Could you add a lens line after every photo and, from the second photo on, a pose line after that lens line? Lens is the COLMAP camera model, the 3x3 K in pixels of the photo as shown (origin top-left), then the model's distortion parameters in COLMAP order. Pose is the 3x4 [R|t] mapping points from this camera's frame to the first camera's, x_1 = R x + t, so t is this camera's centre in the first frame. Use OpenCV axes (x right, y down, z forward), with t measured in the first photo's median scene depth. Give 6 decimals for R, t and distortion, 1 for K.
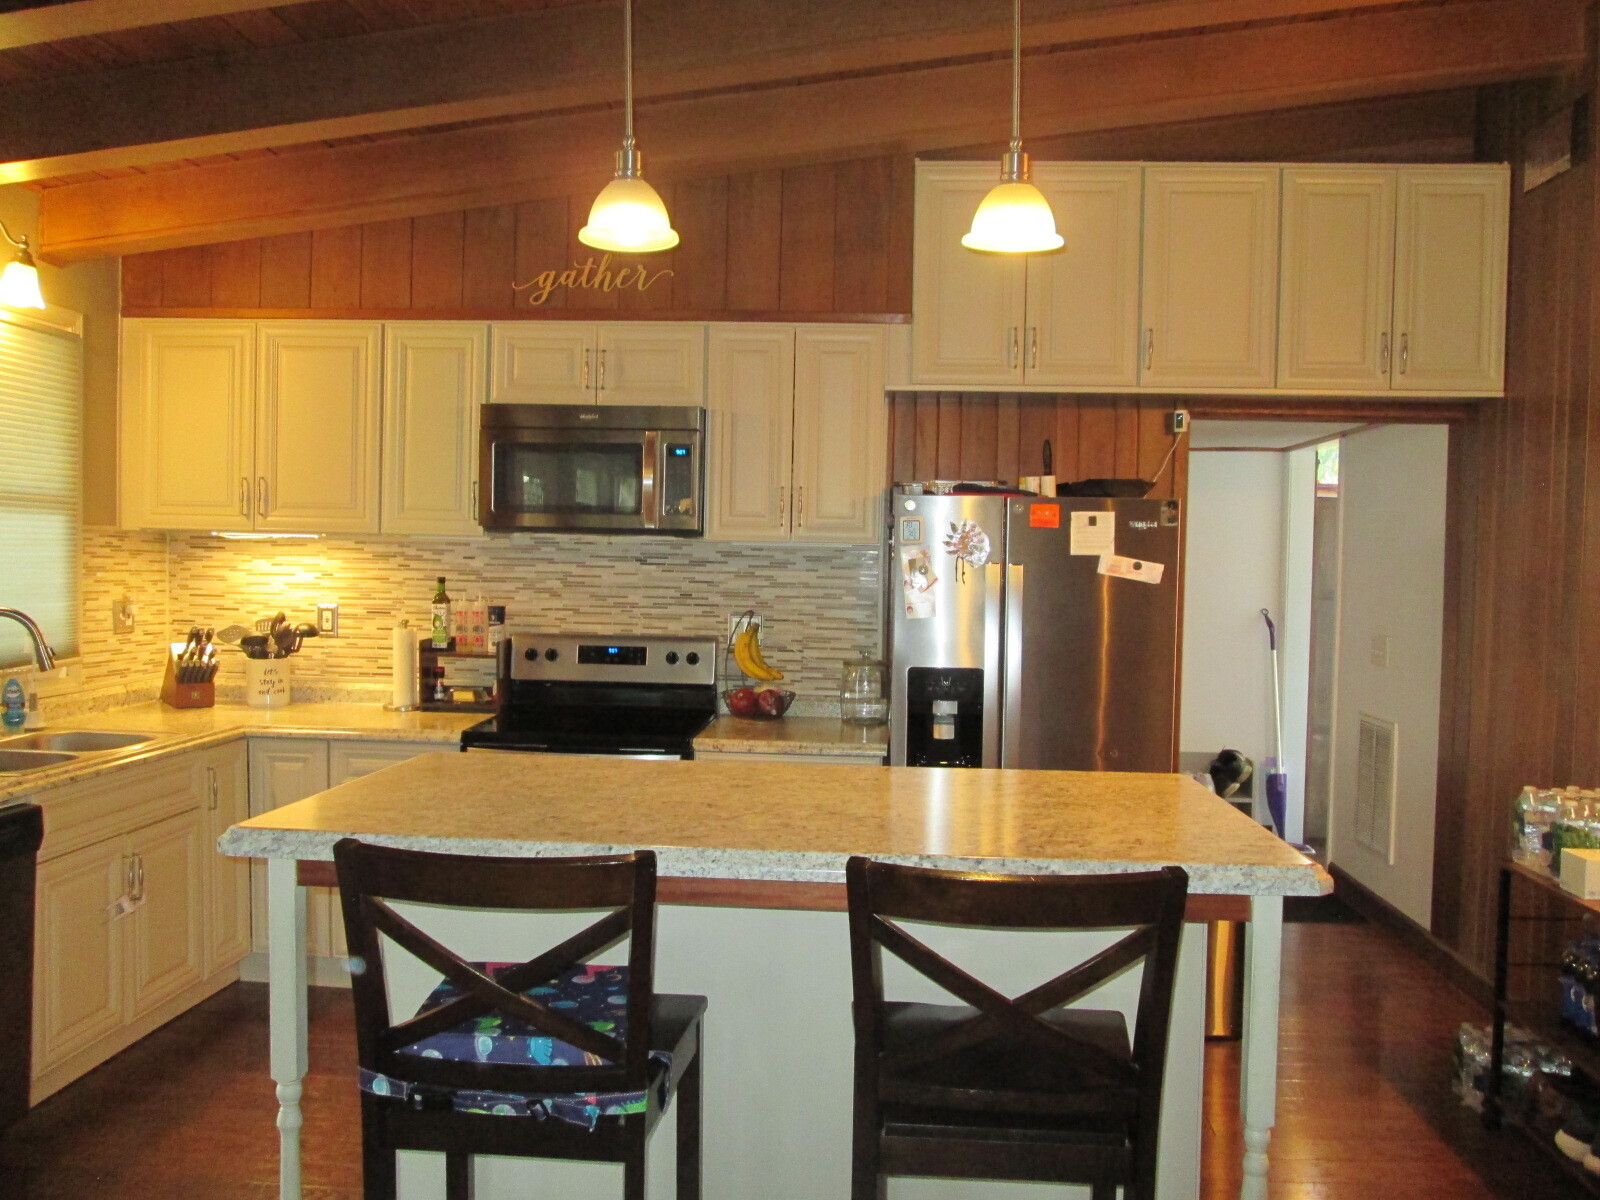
lens RADIAL K [[1333.6, 0, 785.0], [0, 1333.6, 608.3], [0, 0, 1]] dist [-0.048175, 0.042222]
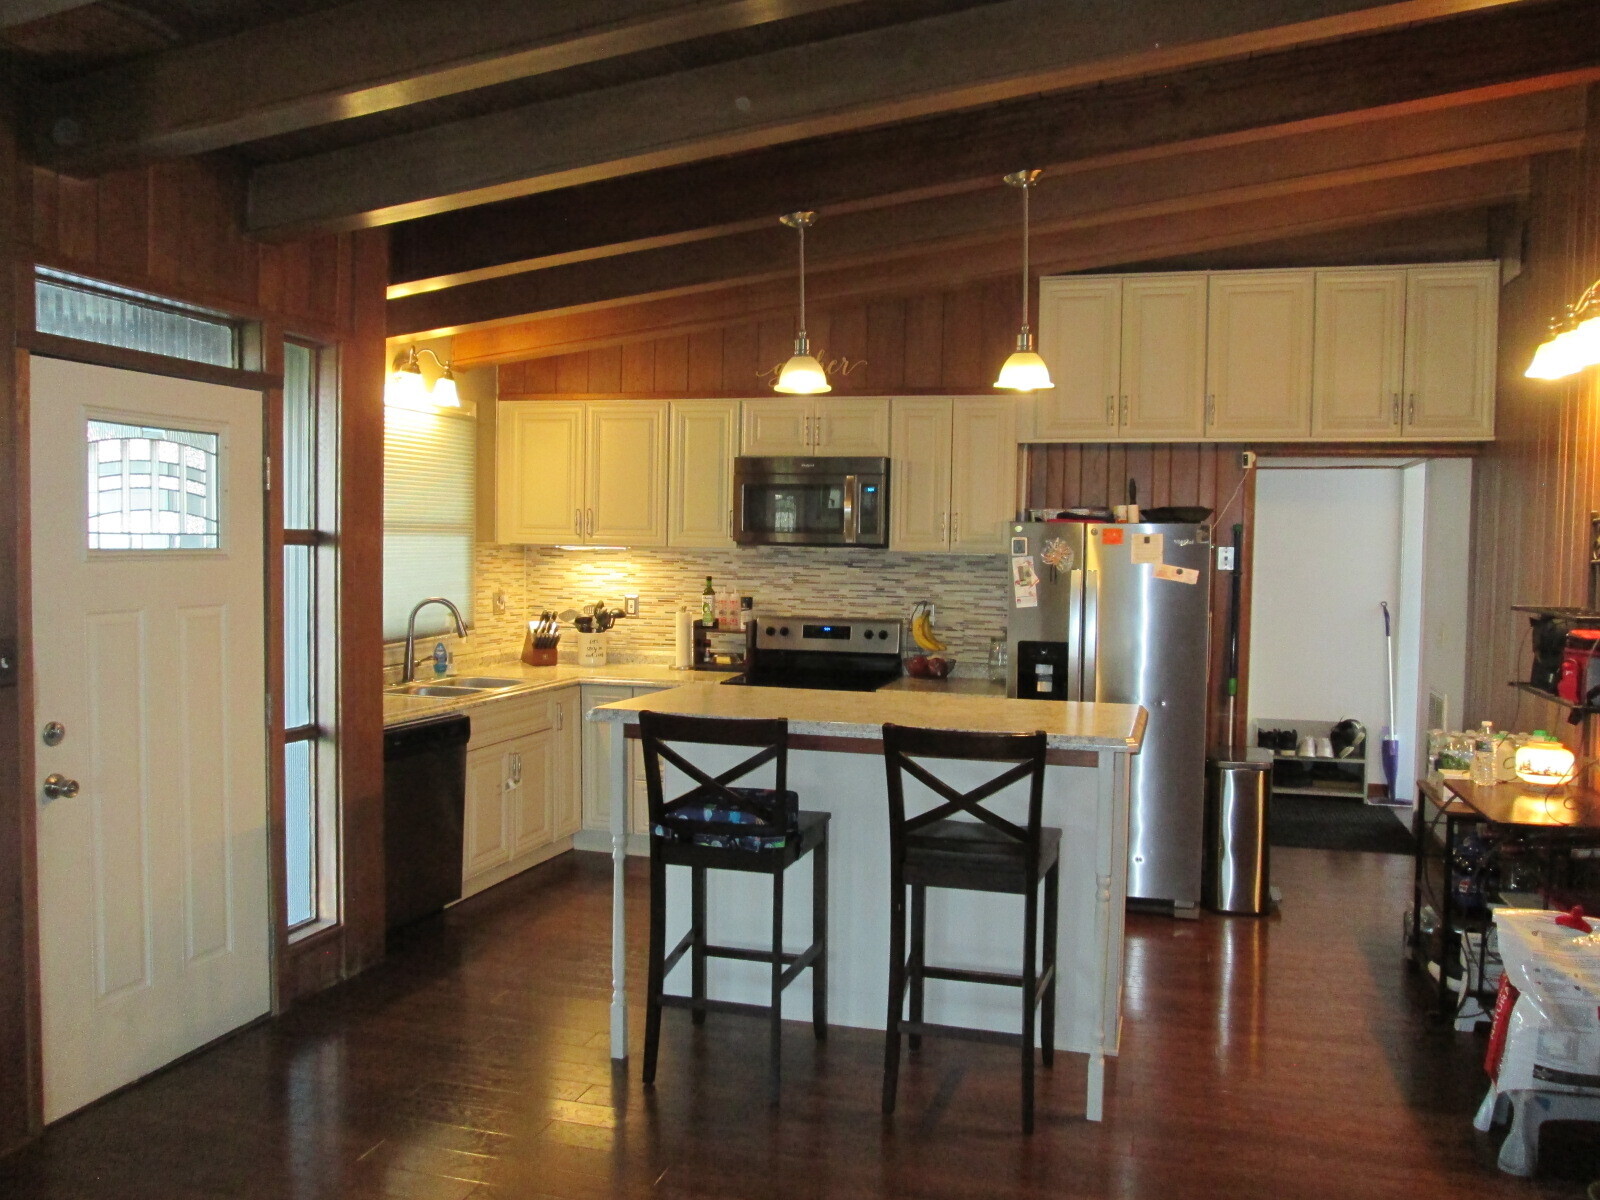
lens RADIAL K [[1326.0, 0, 787.8], [0, 1326.0, 610.6], [0, 0, 1]] dist [-0.050272, 0.025350]
pose [[0.978401, 0.006099, -0.206627, 0.118866], [-0.003778, 0.999925, 0.011628, -0.003740], [0.206682, -0.010596, 0.978351, -0.375028]]
